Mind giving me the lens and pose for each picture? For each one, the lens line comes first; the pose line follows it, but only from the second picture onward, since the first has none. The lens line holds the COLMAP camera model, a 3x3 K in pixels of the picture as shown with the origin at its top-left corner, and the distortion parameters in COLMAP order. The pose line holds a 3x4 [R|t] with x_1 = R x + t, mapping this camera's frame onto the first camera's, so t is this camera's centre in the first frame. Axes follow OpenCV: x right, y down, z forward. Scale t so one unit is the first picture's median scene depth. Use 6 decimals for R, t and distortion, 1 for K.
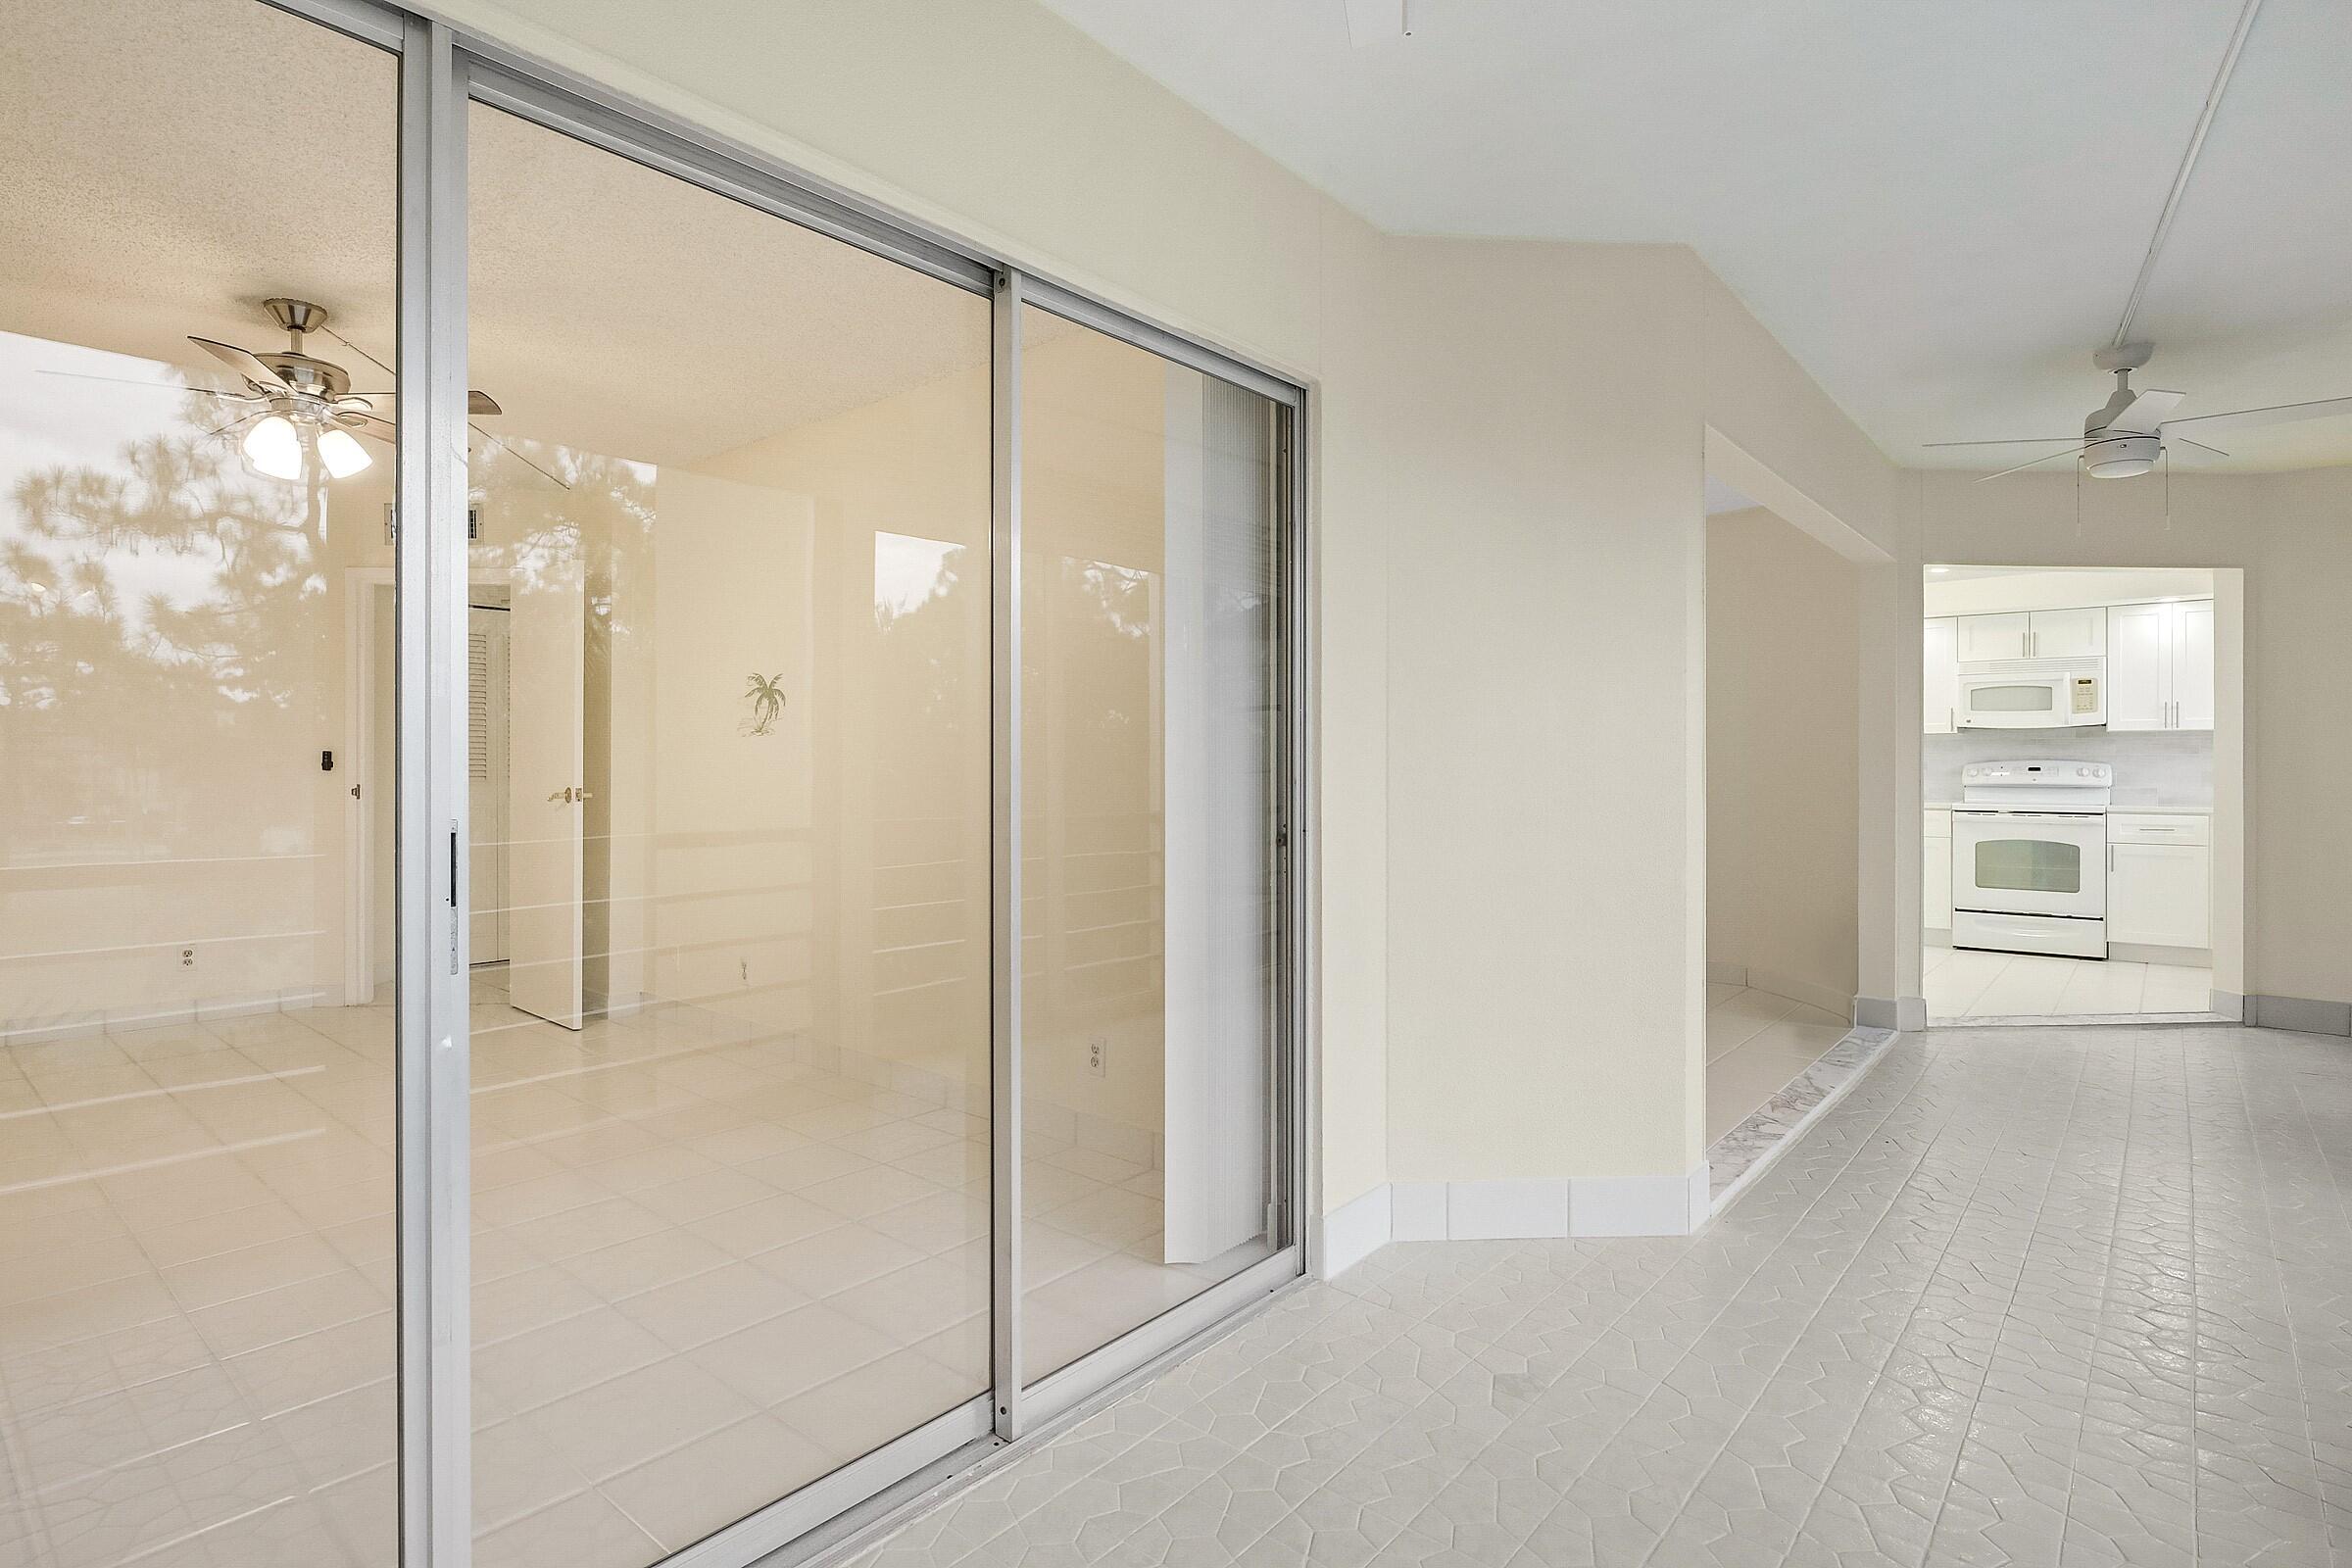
lens RADIAL K [[1187.3, 0, 1179.5], [0, 1187.3, 769.1], [0, 0, 1]] dist [-0.000671, -0.000391]
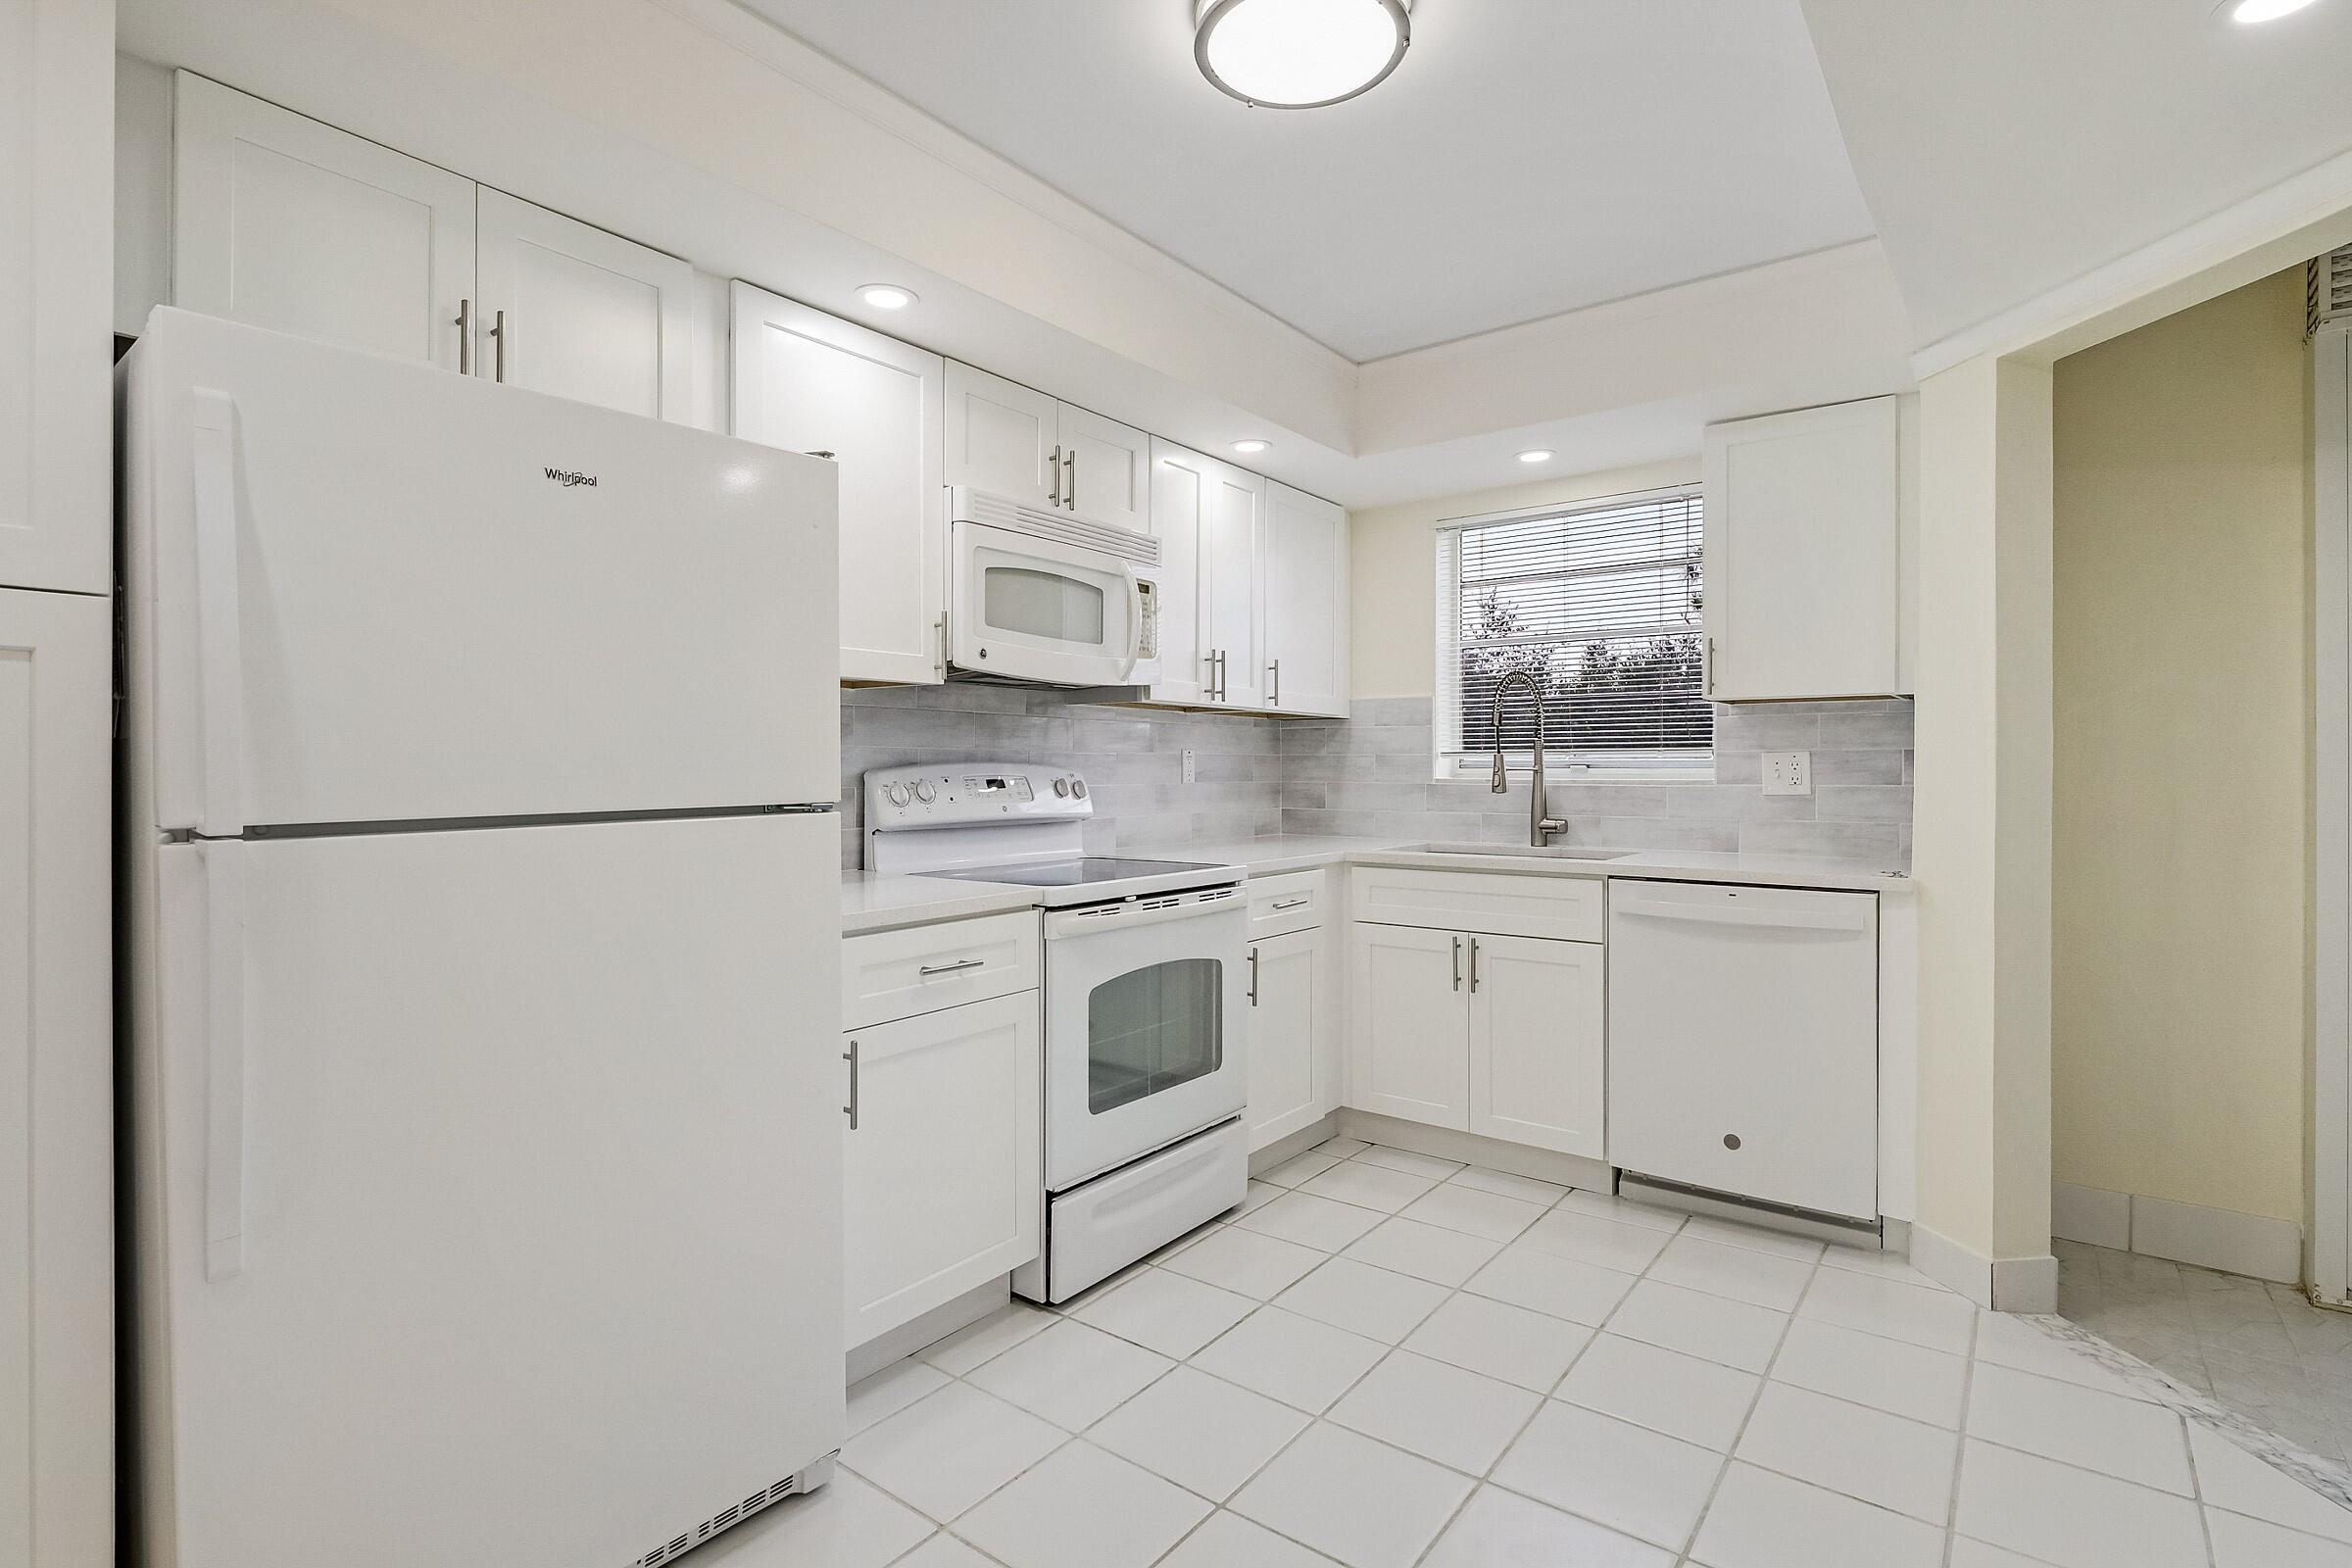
lens RADIAL K [[1152.5, 0, 1156.2], [0, 1152.5, 781.0], [0, 0, 1]] dist [-0.001777, -0.001156]
pose [[-0.050264, -0.010735, 0.998678, 0.326028], [0.005642, 0.999923, 0.011032, -0.005333], [-0.998720, 0.006189, -0.050200, 1.012318]]
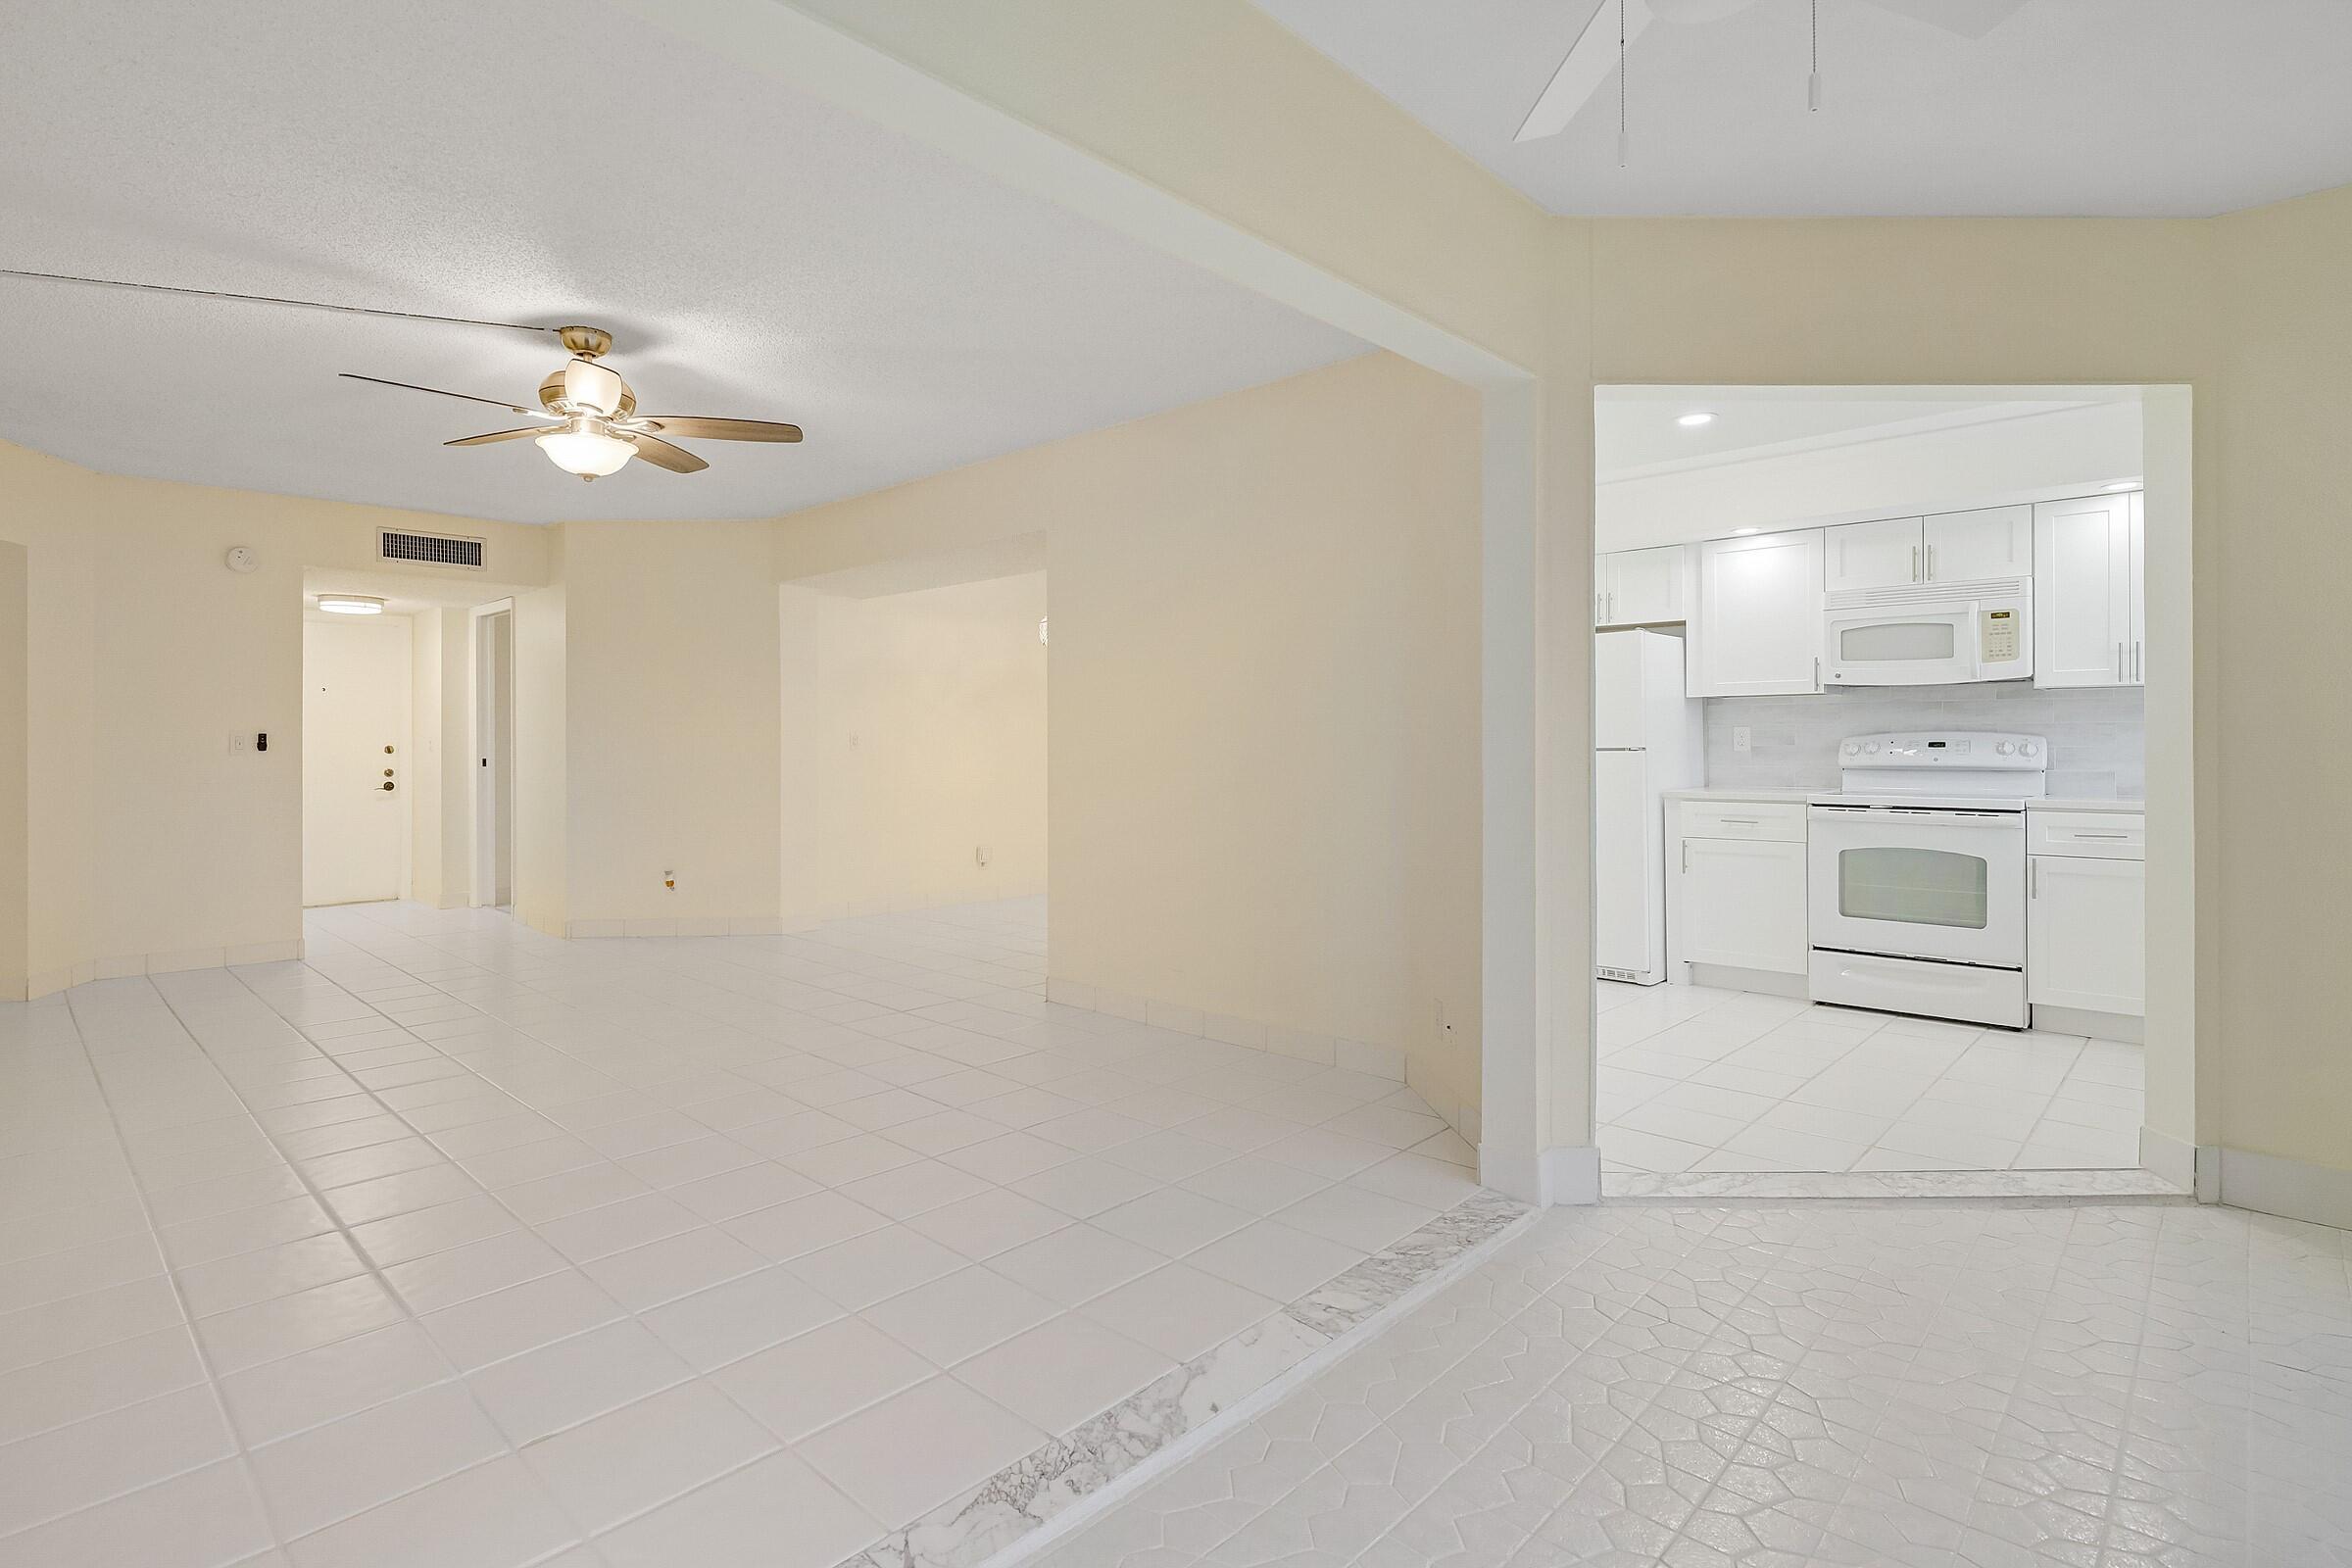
lens RADIAL K [[1159.4, 0, 1151.8], [0, 1159.4, 743.3], [0, 0, 1]] dist [-0.001264, -0.000738]
pose [[0.997861, -0.002609, -0.065322, 0.320947], [0.002309, 0.999986, -0.004664, 0.001595], [0.065333, 0.004503, 0.997853, 0.307127]]
